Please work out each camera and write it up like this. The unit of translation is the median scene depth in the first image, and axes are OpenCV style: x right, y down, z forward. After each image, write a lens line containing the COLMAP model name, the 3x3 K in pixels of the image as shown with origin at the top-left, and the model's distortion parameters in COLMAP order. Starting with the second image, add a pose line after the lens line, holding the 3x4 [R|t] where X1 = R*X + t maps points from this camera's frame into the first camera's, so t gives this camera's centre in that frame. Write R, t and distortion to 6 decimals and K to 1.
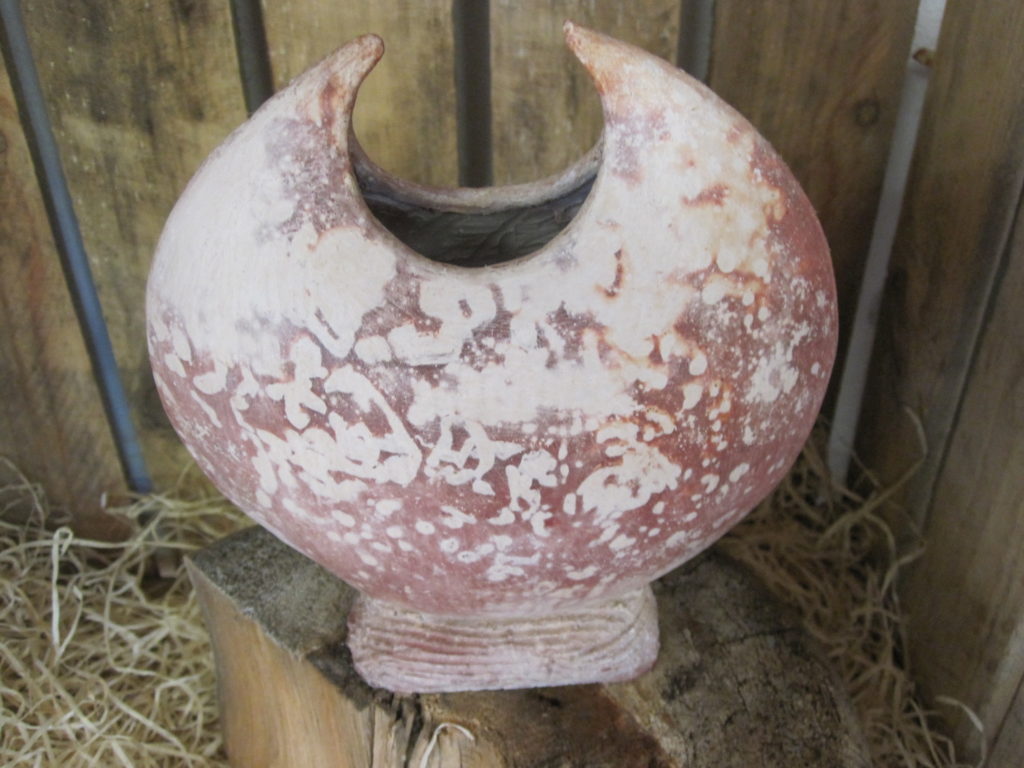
lens RADIAL K [[998.5, 0, 517.7], [0, 998.5, 378.0], [0, 0, 1]] dist [-0.005839, -0.079518]
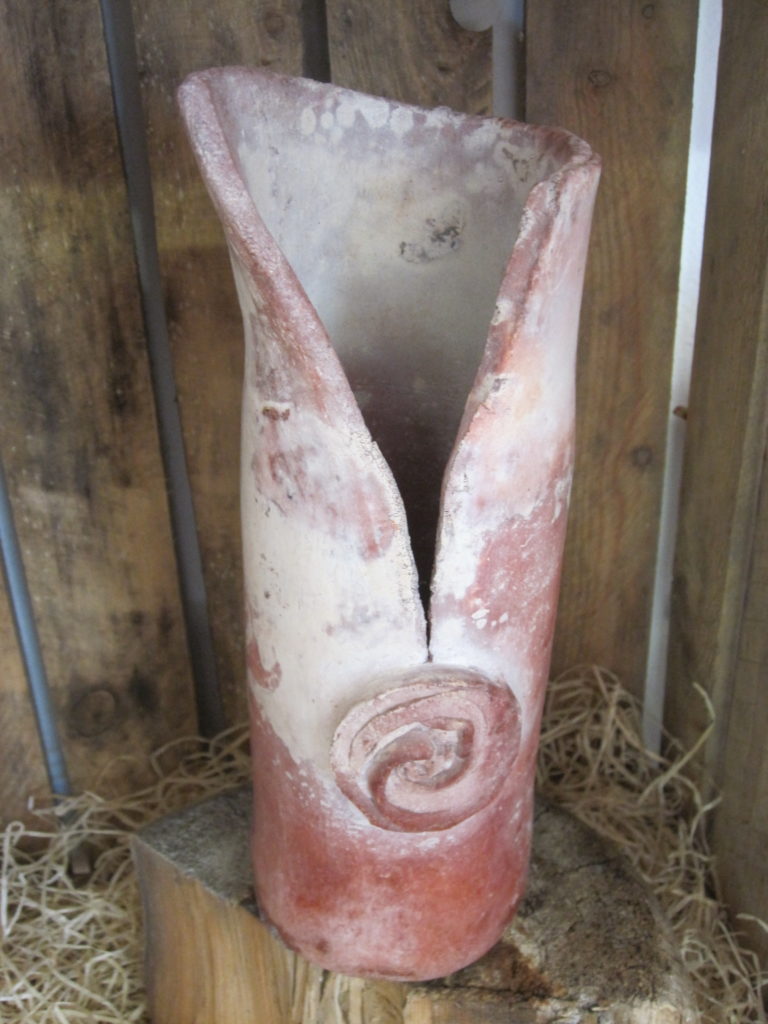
lens RADIAL K [[998.5, 0, 384.0], [0, 998.5, 512.0], [0, 0, 1]] dist [-0.005839, -0.079518]
pose [[0.998160, -0.046867, 0.038483, -0.042609], [0.052790, 0.983845, -0.171062, 0.011291], [-0.029844, 0.172779, 0.984508, -0.277842]]
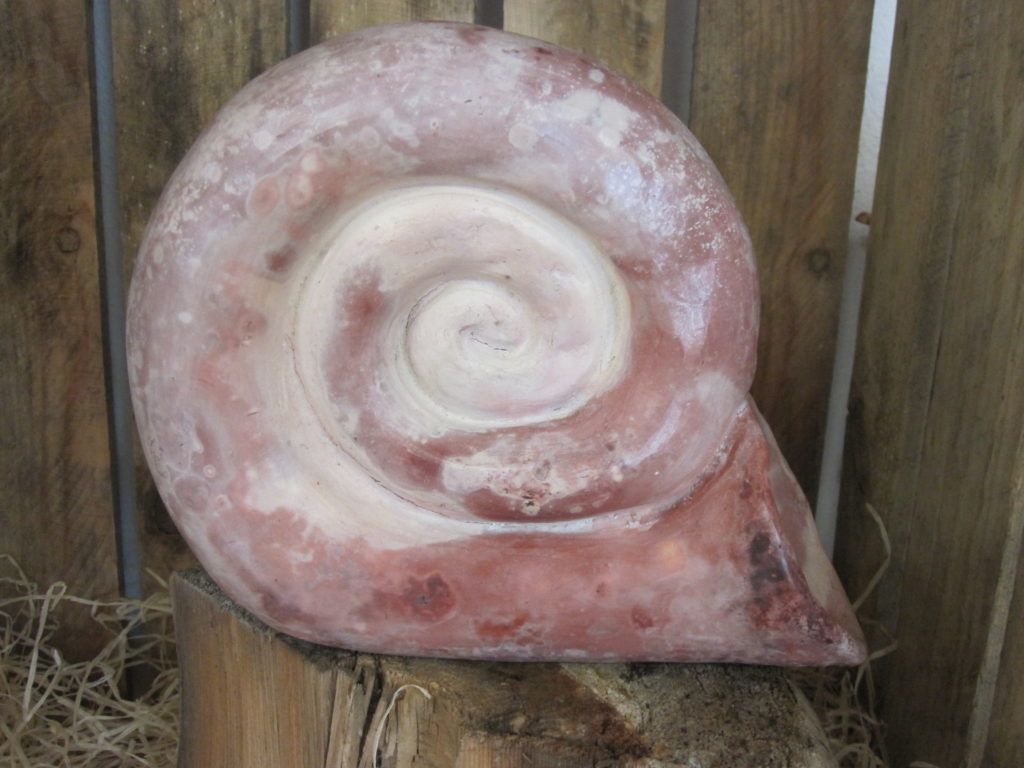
lens RADIAL K [[990.8, 0, 512.0], [0, 990.8, 384.0], [0, 0, 1]] dist [0.014047, -0.154311]
pose [[0.998099, 0.055972, -0.025796, 0.033533], [-0.061442, 0.936378, -0.345572, 0.302183], [0.004813, 0.346500, 0.938038, -0.036258]]
